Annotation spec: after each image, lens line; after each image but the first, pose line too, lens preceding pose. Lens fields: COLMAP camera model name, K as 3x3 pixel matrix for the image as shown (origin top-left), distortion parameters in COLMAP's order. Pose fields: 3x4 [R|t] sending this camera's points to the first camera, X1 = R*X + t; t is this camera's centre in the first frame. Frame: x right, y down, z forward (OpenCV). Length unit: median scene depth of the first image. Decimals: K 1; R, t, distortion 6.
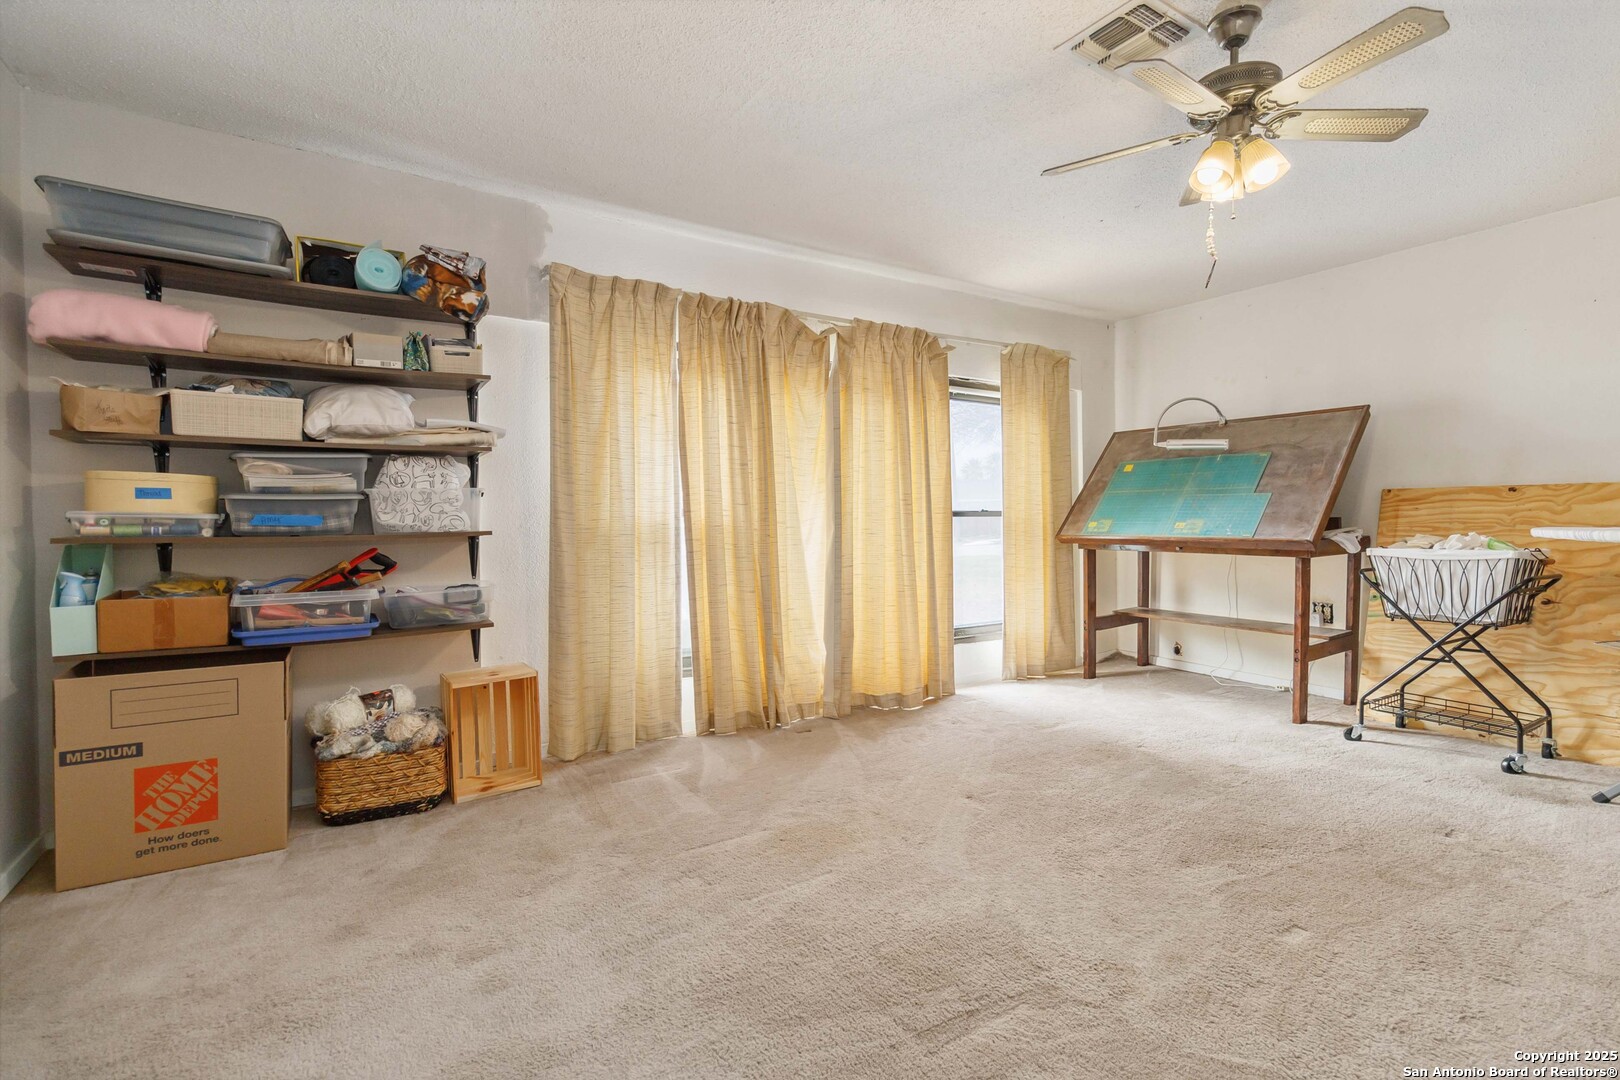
lens RADIAL K [[732.1, 0, 807.2], [0, 732.1, 530.9], [0, 0, 1]] dist [0.000548, 0.000229]
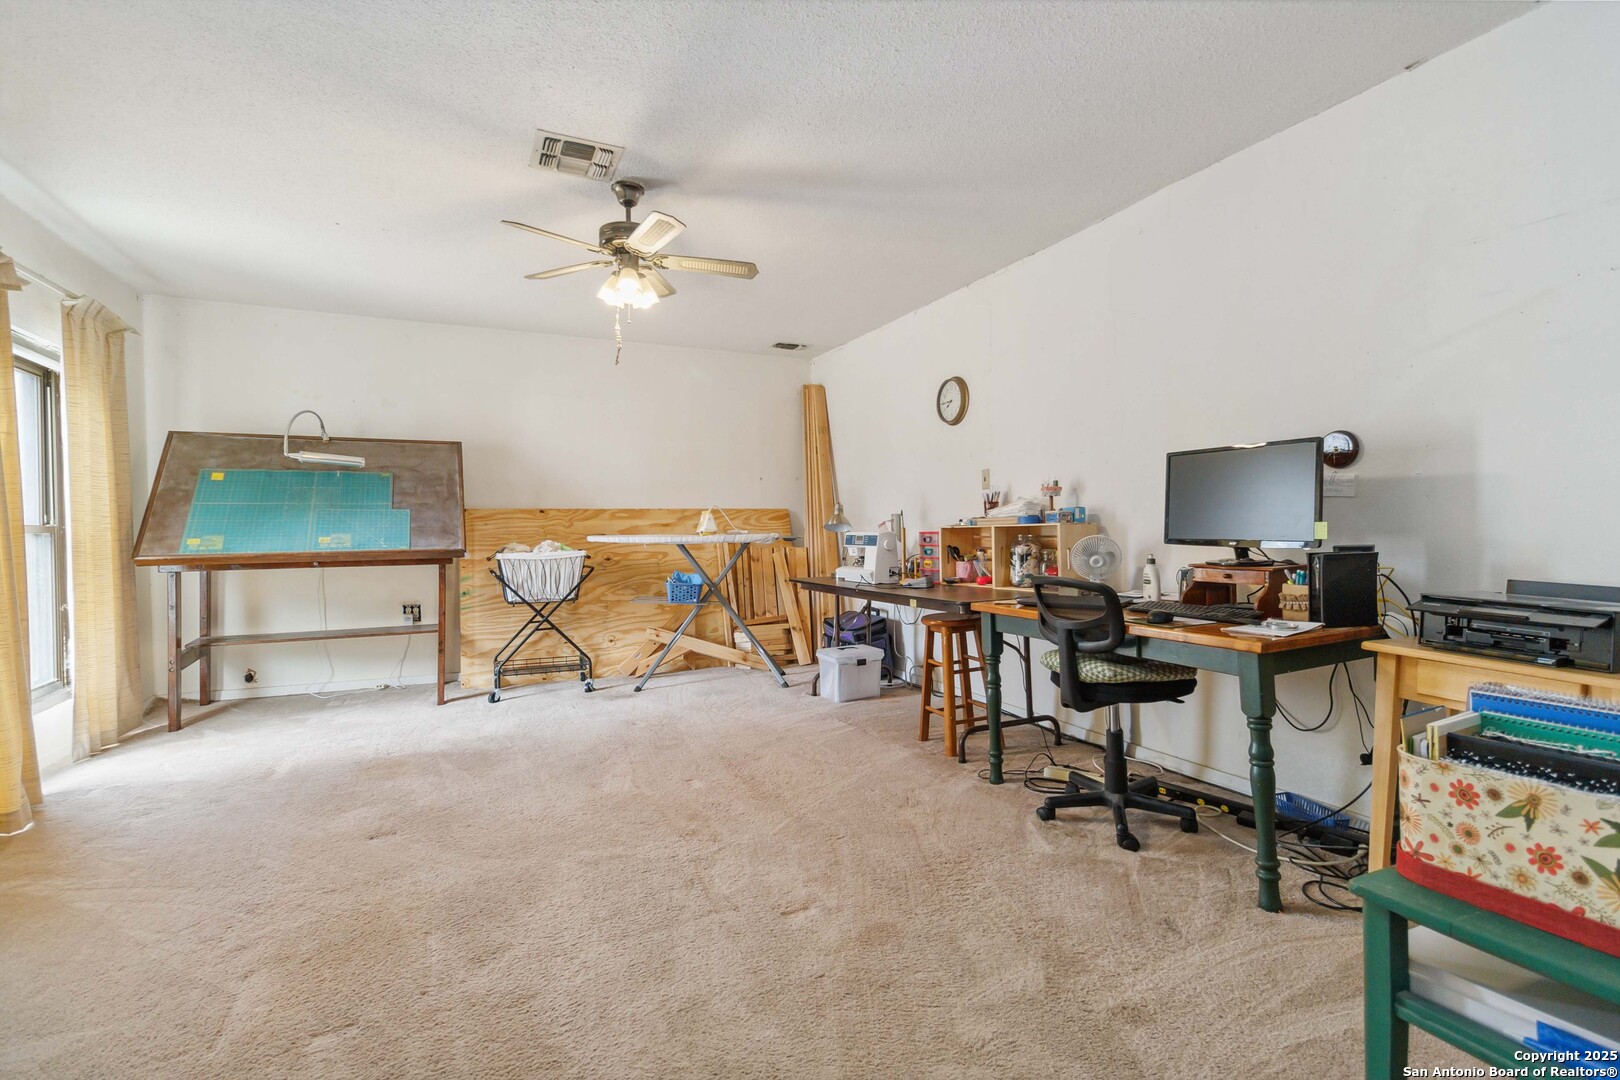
lens RADIAL K [[754.4, 0, 816.7], [0, 754.4, 515.2], [0, 0, 1]] dist [0.001179, 0.000503]
pose [[0.135213, 0.015920, 0.990689, -0.389835], [0.026200, 0.999464, -0.019637, -0.003114], [-0.990470, 0.028611, 0.134723, 0.191843]]
